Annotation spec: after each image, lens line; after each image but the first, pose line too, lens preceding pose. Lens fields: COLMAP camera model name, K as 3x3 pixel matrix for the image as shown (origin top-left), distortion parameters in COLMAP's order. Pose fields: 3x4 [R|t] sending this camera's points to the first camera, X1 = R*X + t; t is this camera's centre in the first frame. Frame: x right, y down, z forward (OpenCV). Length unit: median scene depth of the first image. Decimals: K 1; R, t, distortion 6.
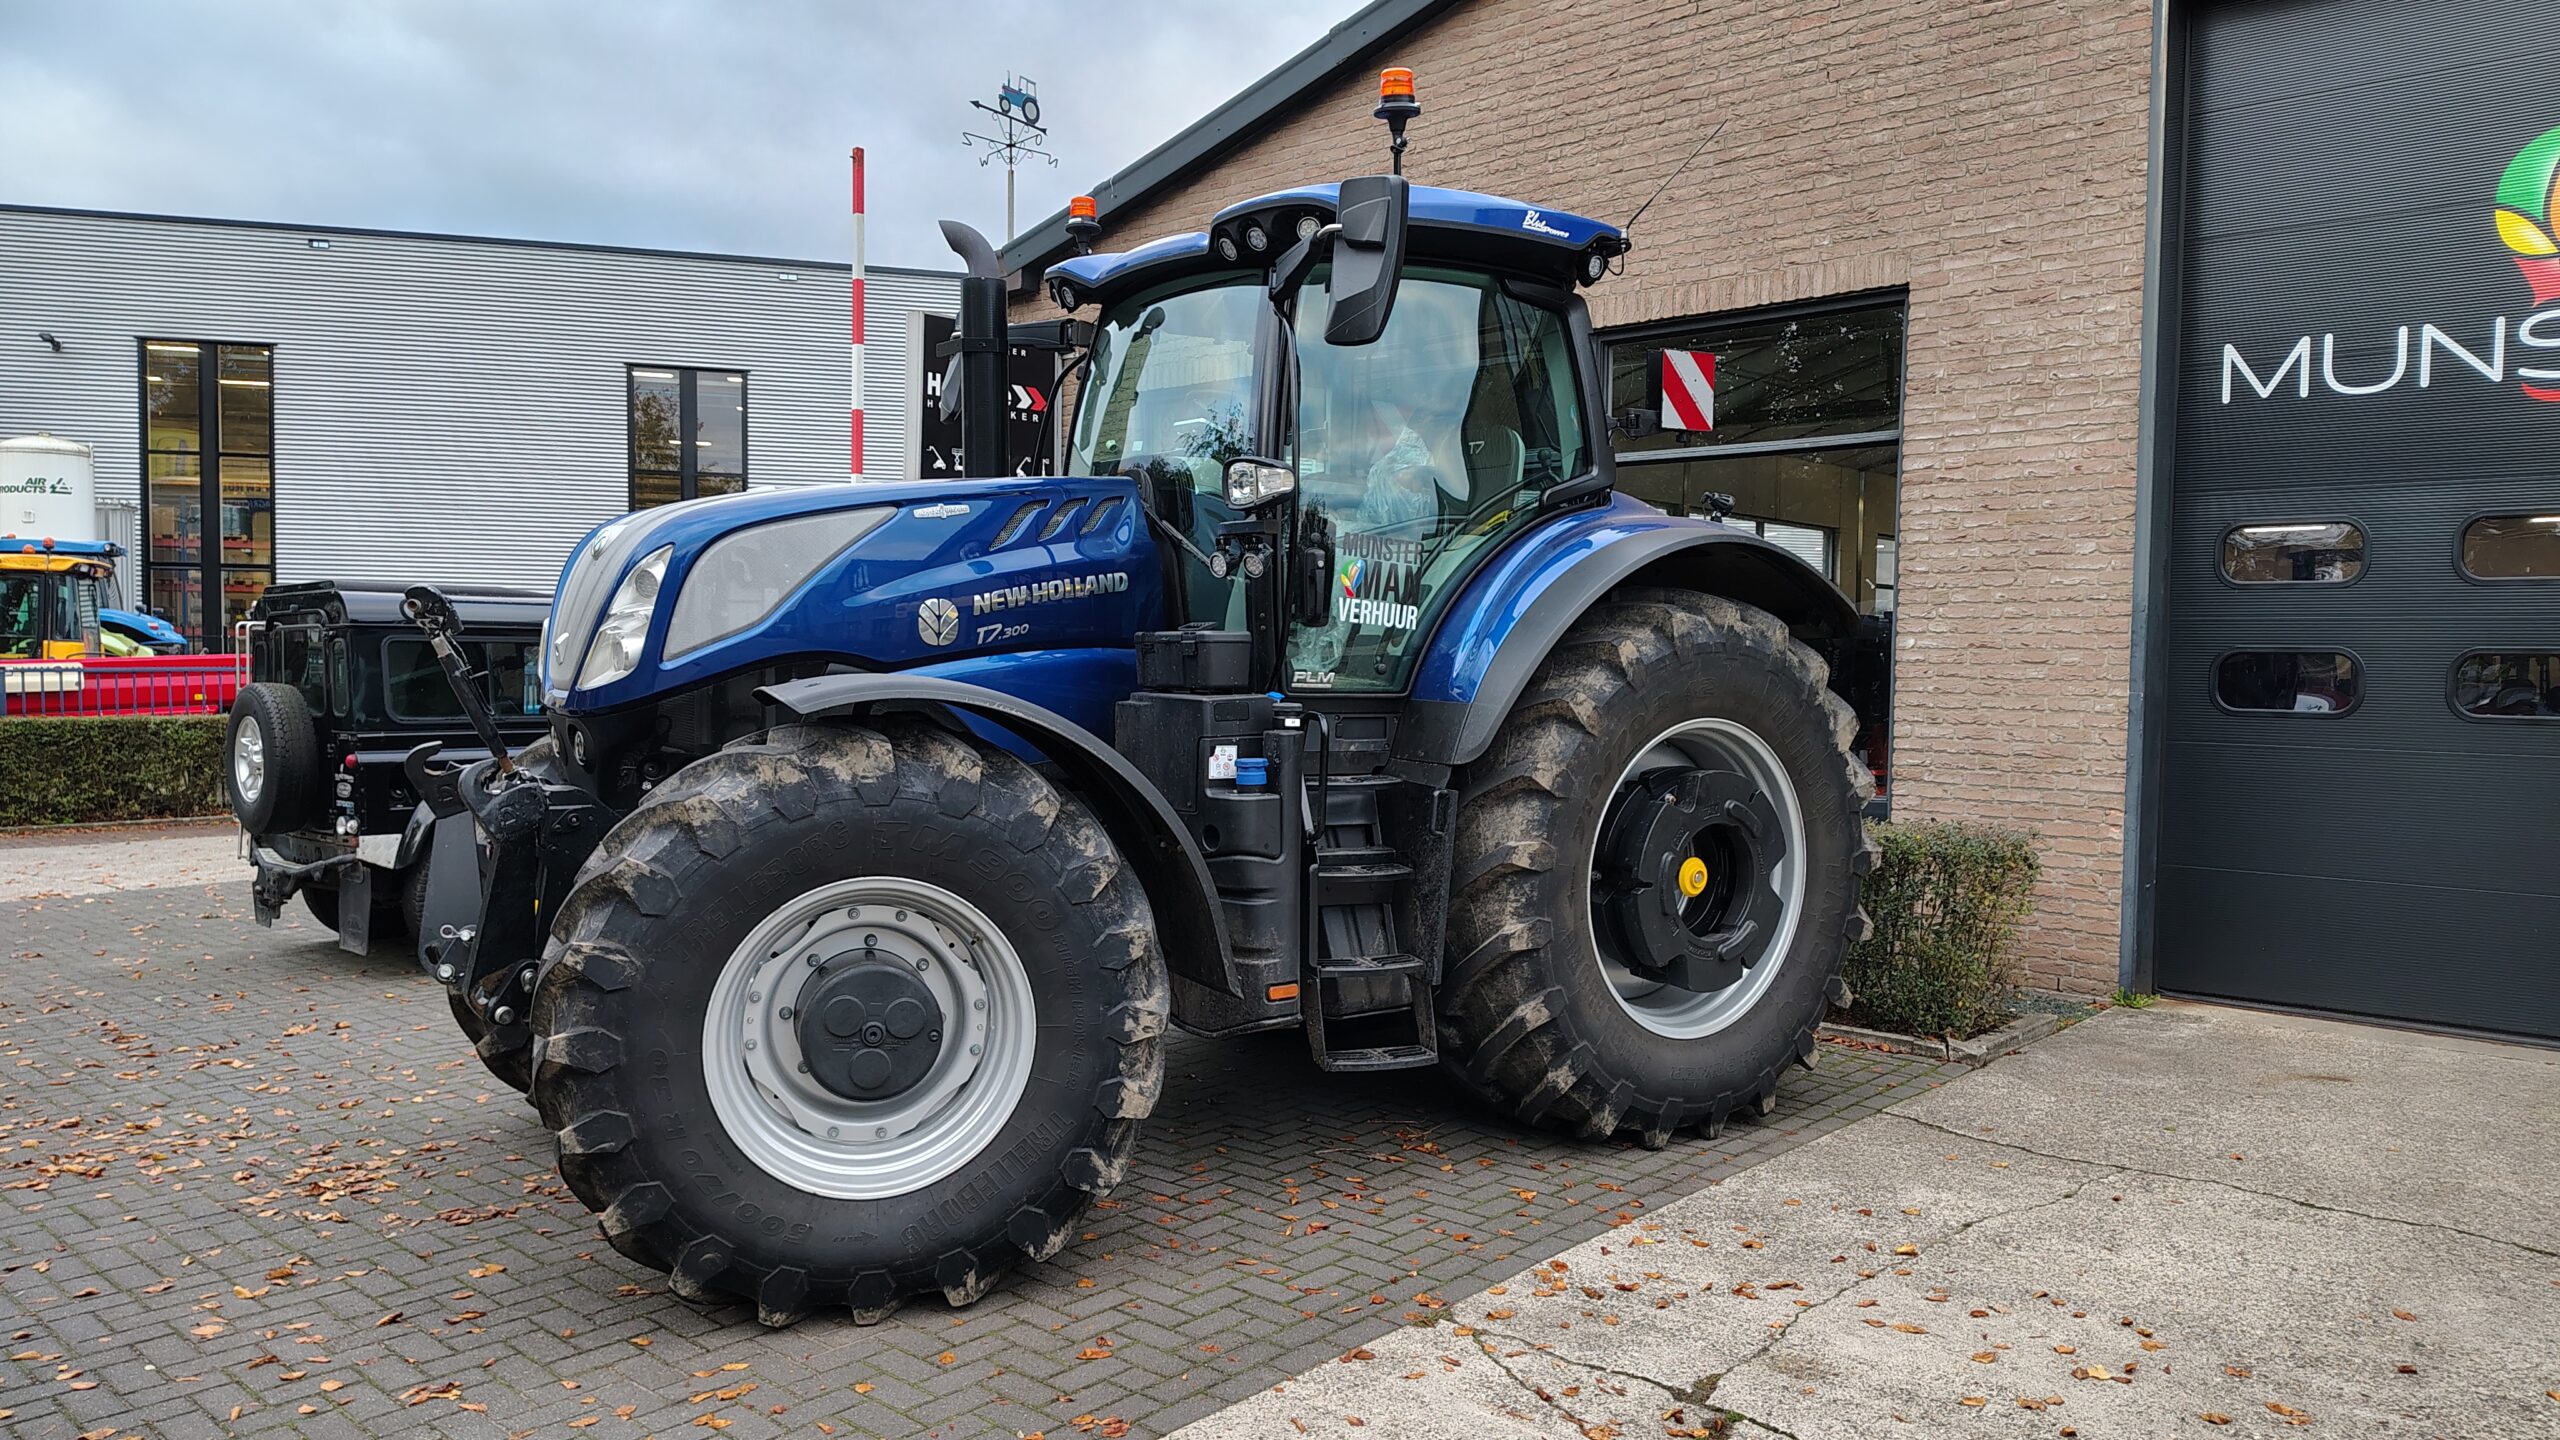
lens RADIAL K [[1765.9, 0, 1280.0], [0, 1765.9, 720.0], [0, 0, 1]] dist [0.020034, -0.002771]
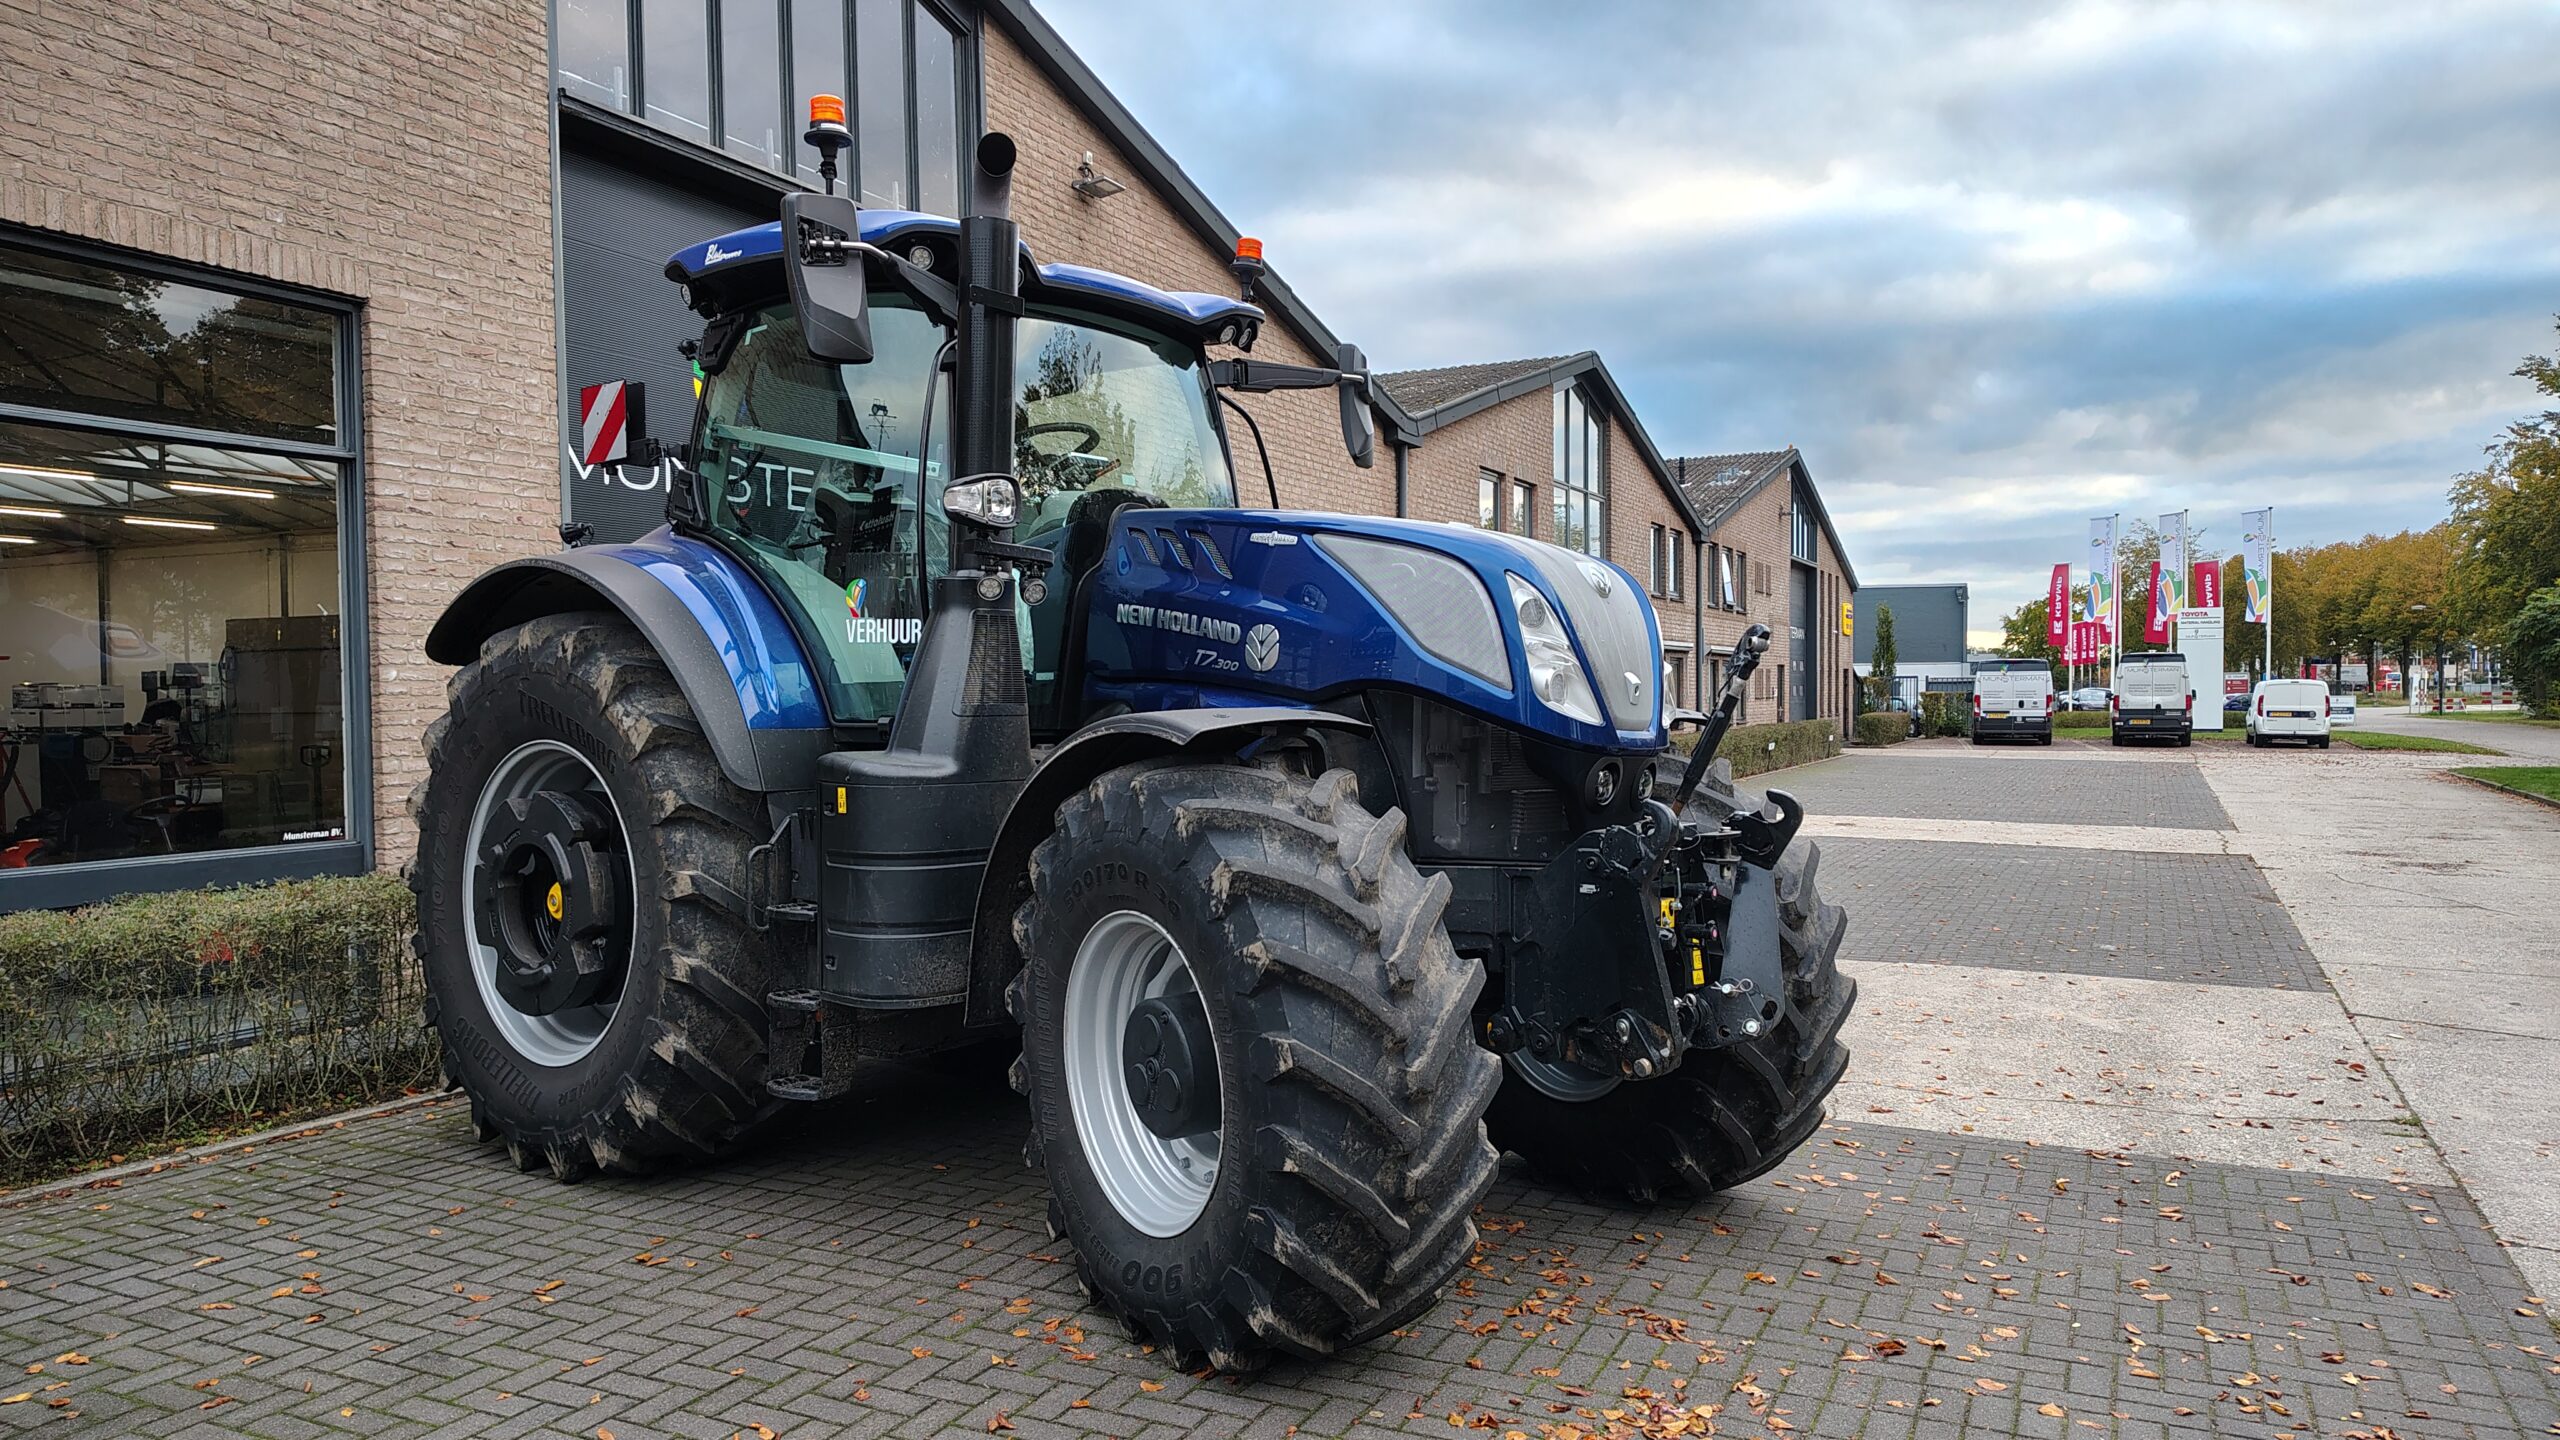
lens RADIAL K [[1765.9, 0, 1280.0], [0, 1765.9, 720.0], [0, 0, 1]] dist [0.020034, -0.002771]
pose [[-0.278766, -0.018786, 0.960175, -0.730818], [0.043101, 0.998557, 0.032050, -0.030197], [-0.959391, 0.050319, -0.277554, 0.833749]]
